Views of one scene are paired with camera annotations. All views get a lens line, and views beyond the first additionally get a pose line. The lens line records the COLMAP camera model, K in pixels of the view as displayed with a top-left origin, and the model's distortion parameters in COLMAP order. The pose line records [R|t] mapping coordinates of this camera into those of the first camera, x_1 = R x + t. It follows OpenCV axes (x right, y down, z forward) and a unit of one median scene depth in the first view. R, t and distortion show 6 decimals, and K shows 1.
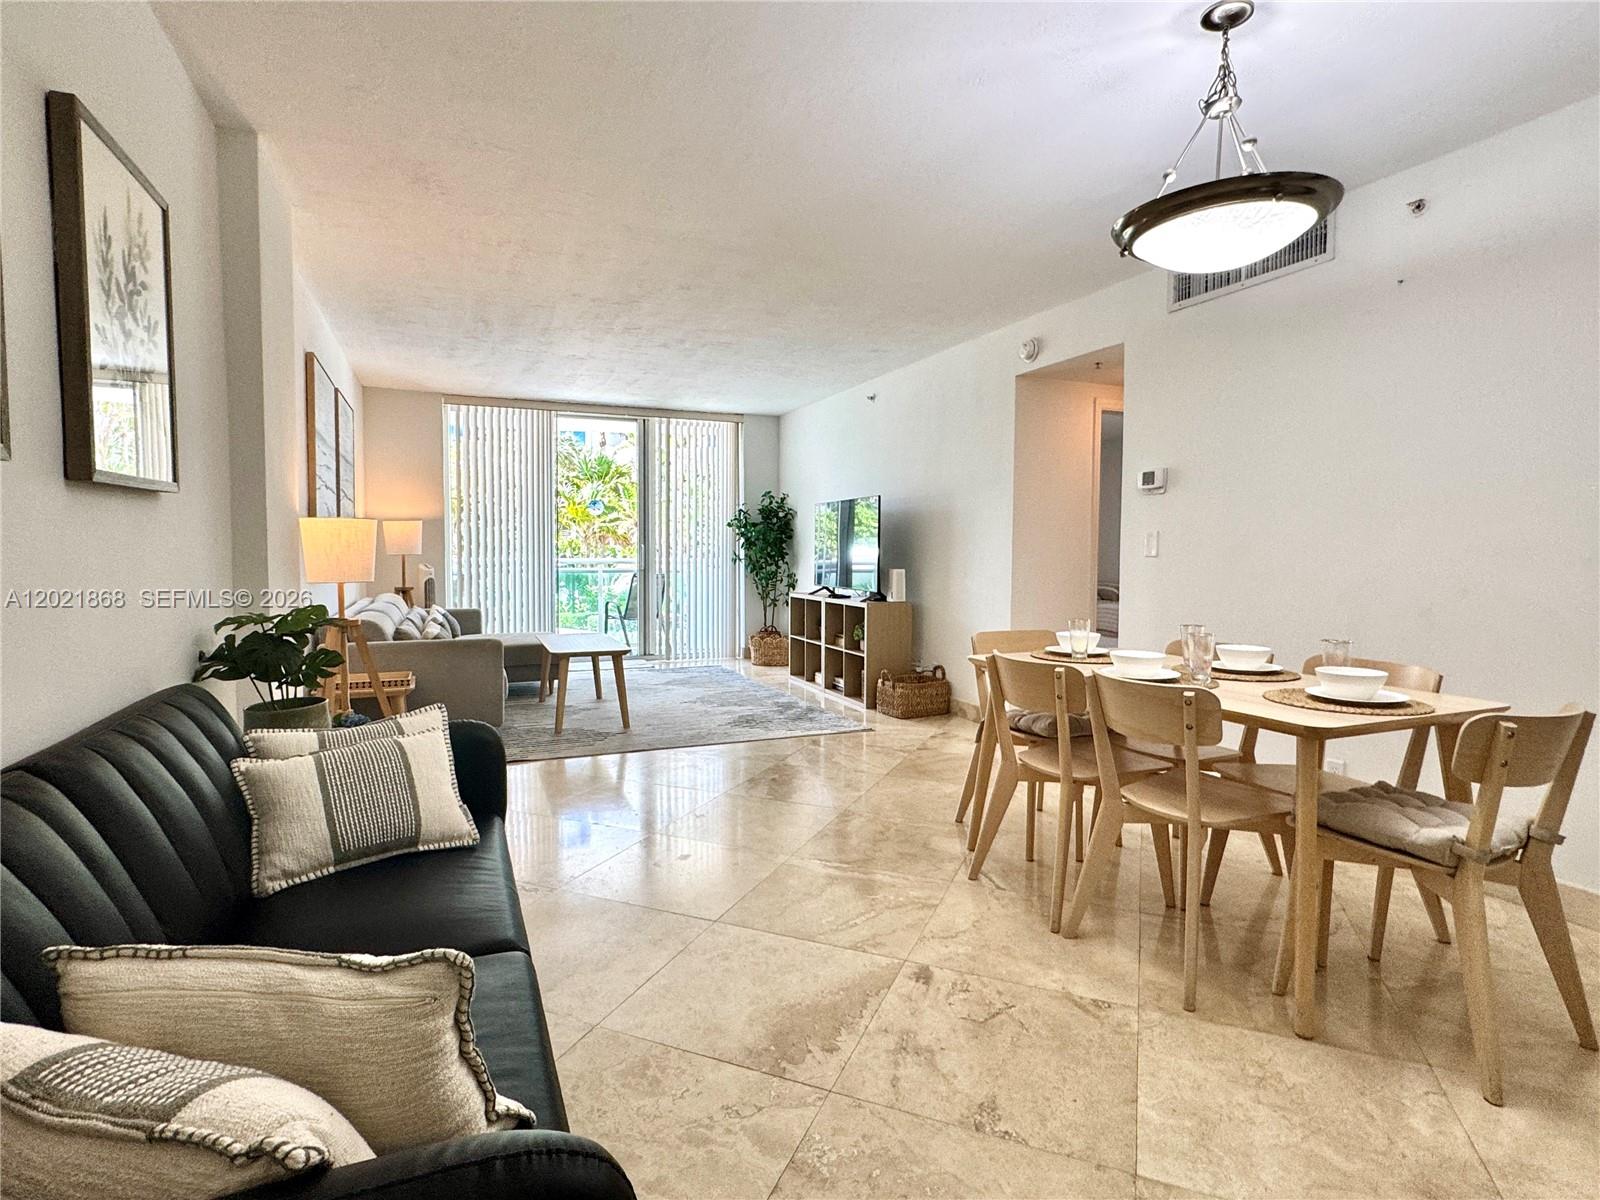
lens RADIAL K [[836.6, 0, 798.7], [0, 836.6, 595.1], [0, 0, 1]] dist [0.002520, -0.000758]
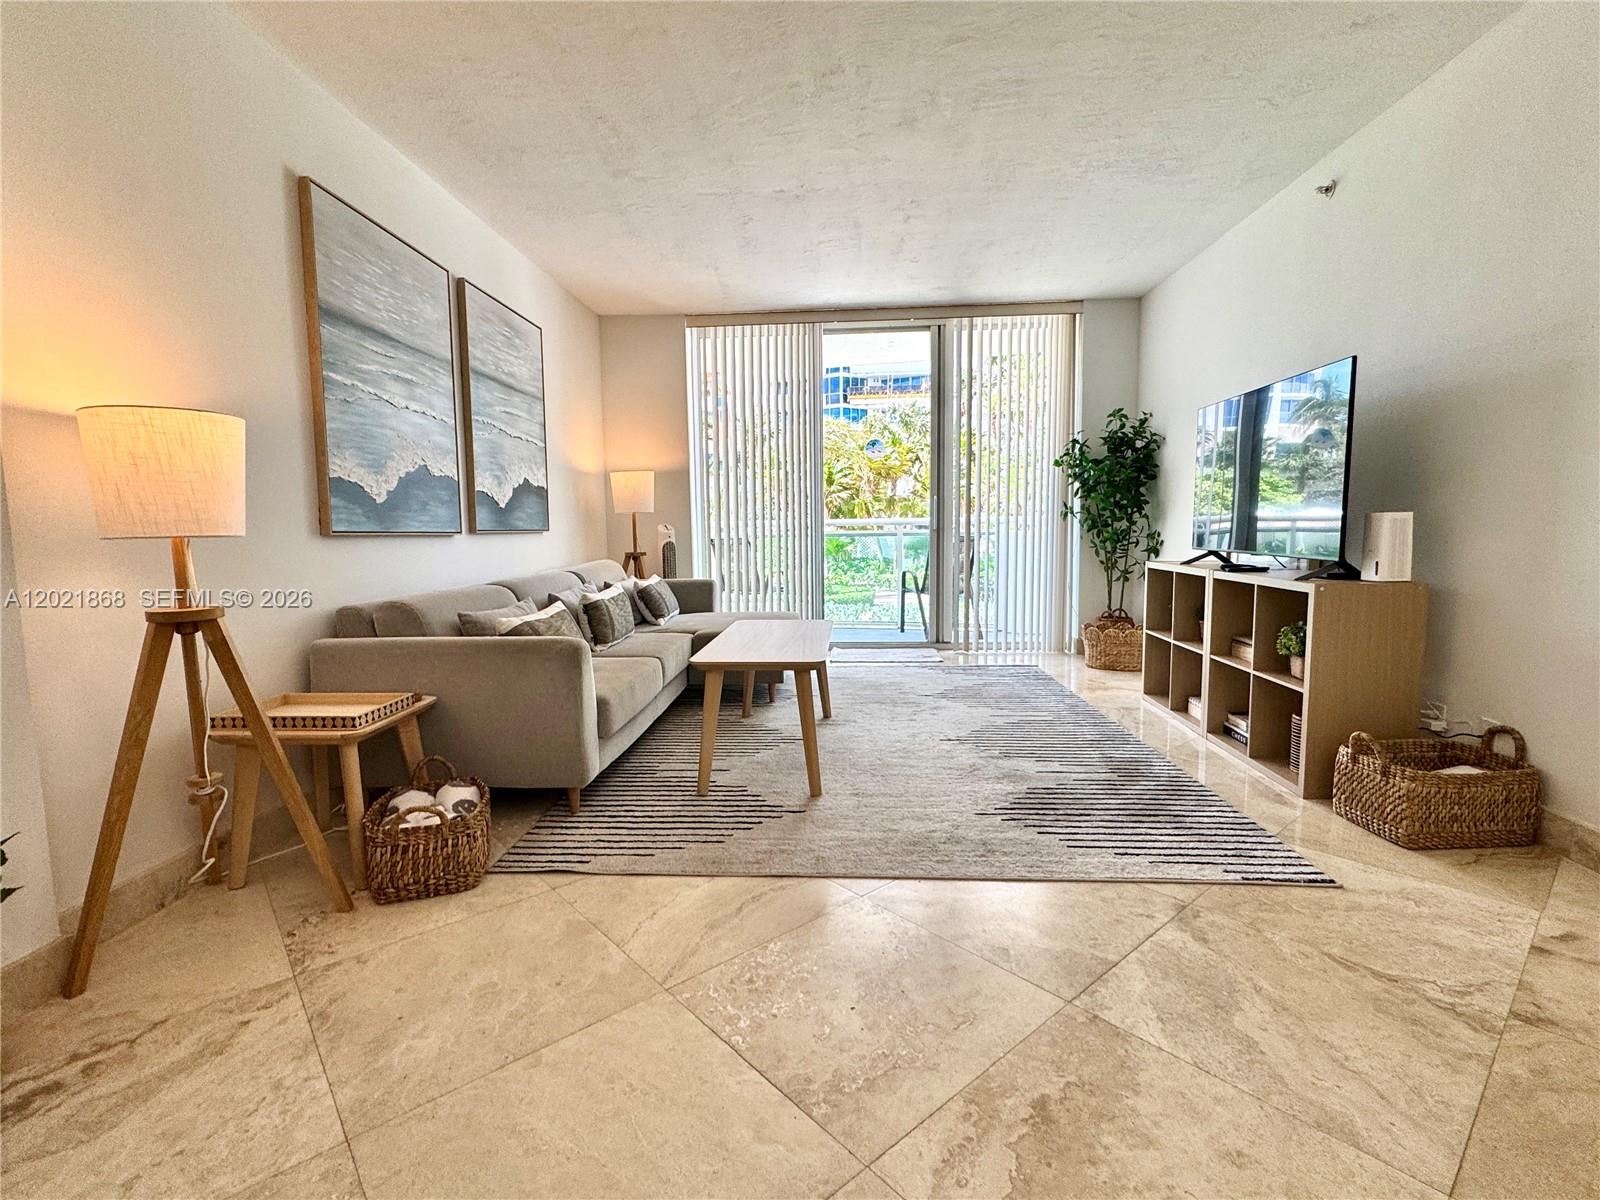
lens RADIAL K [[747.8, 0, 792.9], [0, 747.8, 602.5], [0, 0, 1]] dist [-0.002075, -0.000065]
pose [[0.892074, 0.029206, -0.450944, 0.005727], [-0.004752, 0.998460, 0.055265, -0.001677], [0.451864, -0.047157, 0.890840, 0.385241]]
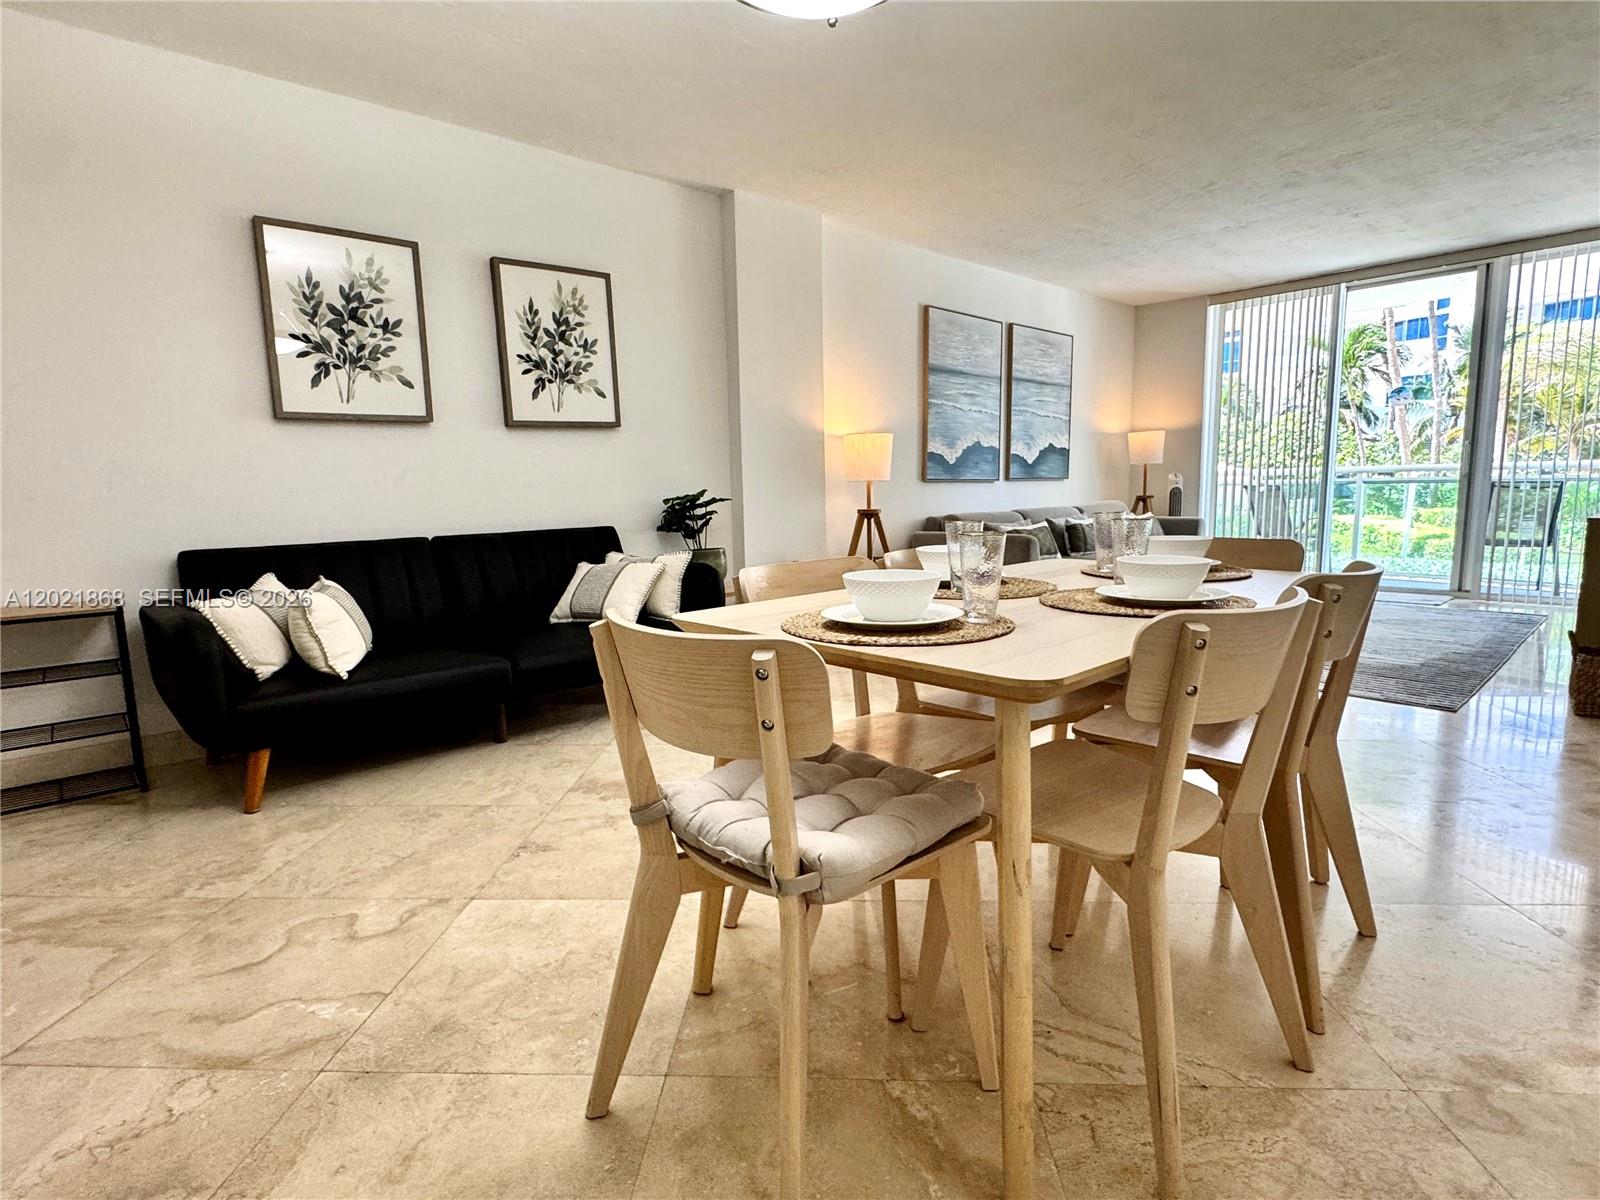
lens RADIAL K [[836.6, 0, 793.0], [0, 836.6, 602.8], [0, 0, 1]] dist [0.002520, -0.000758]
pose [[0.334293, 0.118248, -0.935022, 0.363853], [-0.026287, 0.992882, 0.116167, 0.012820], [0.942103, -0.014255, 0.335021, 0.216104]]
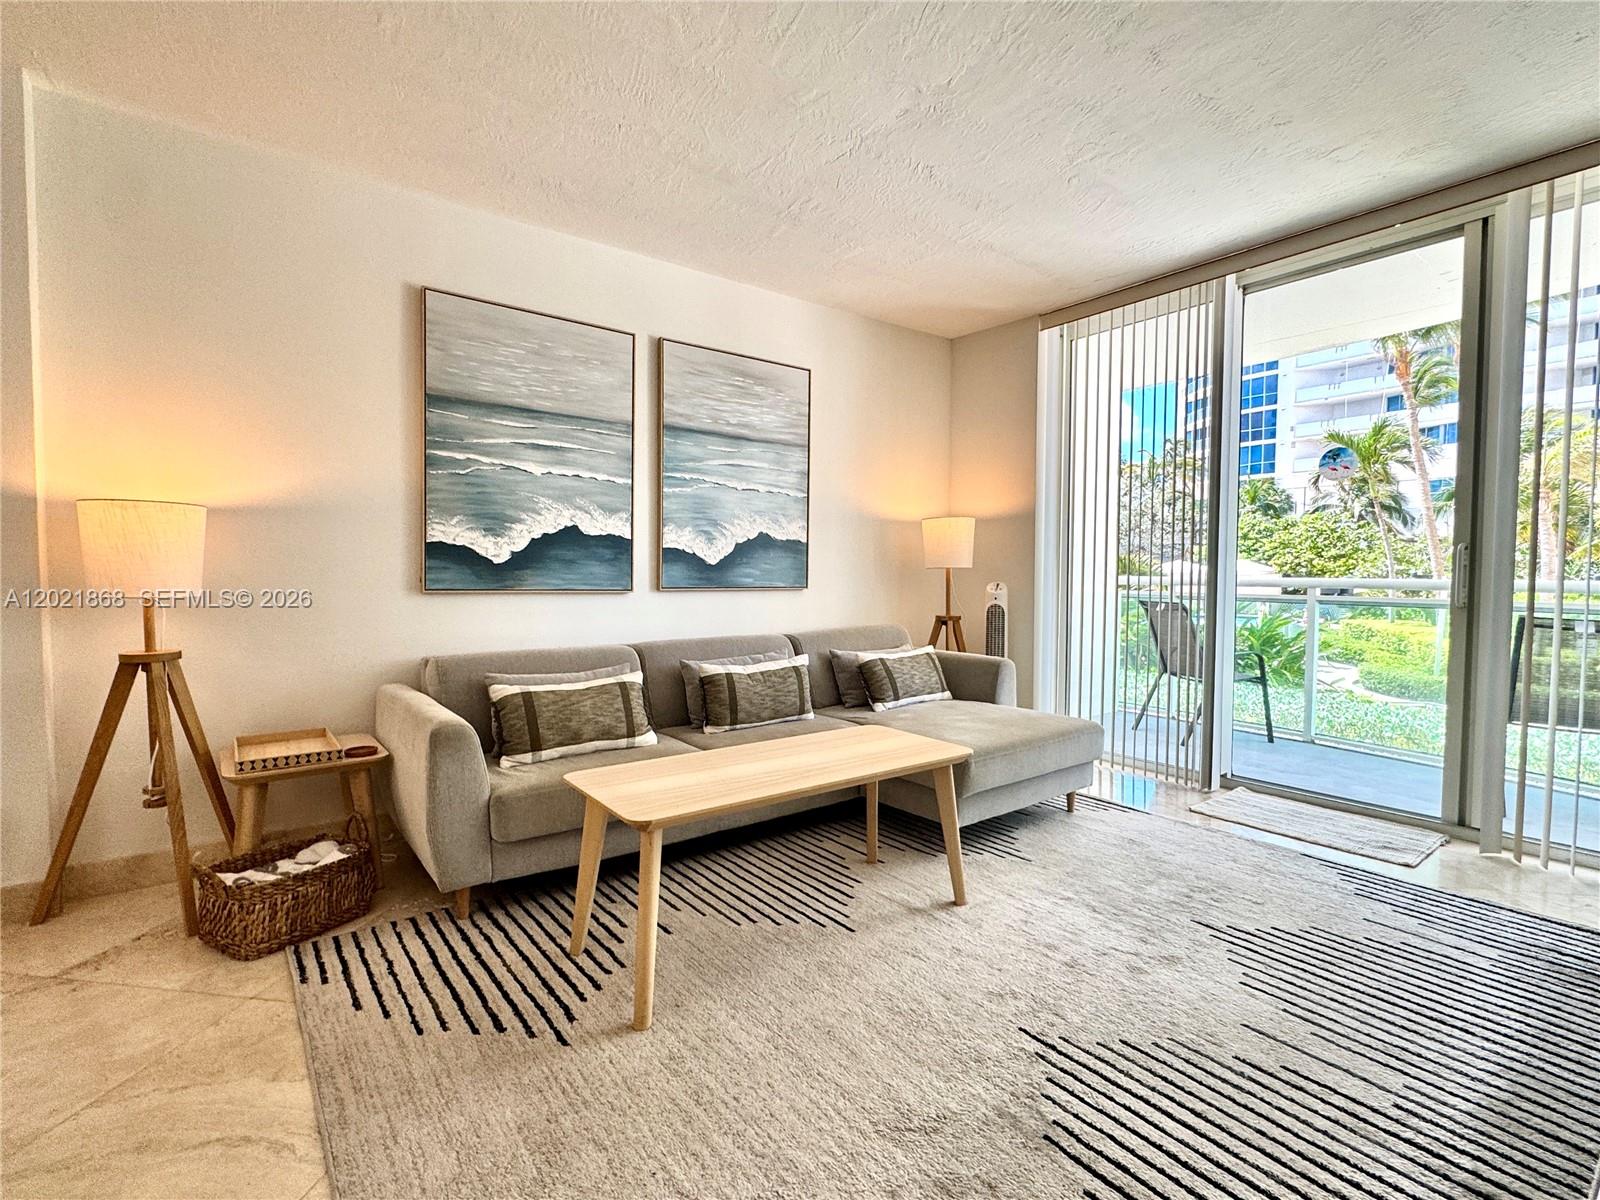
lens RADIAL K [[747.8, 0, 803.0], [0, 747.8, 602.0], [0, 0, 1]] dist [-0.002075, -0.000065]
pose [[0.246160, 0.038146, -0.968478, 0.087493], [-0.053833, 0.998221, 0.025634, -0.028818], [0.967733, 0.045826, 0.247776, 0.696725]]
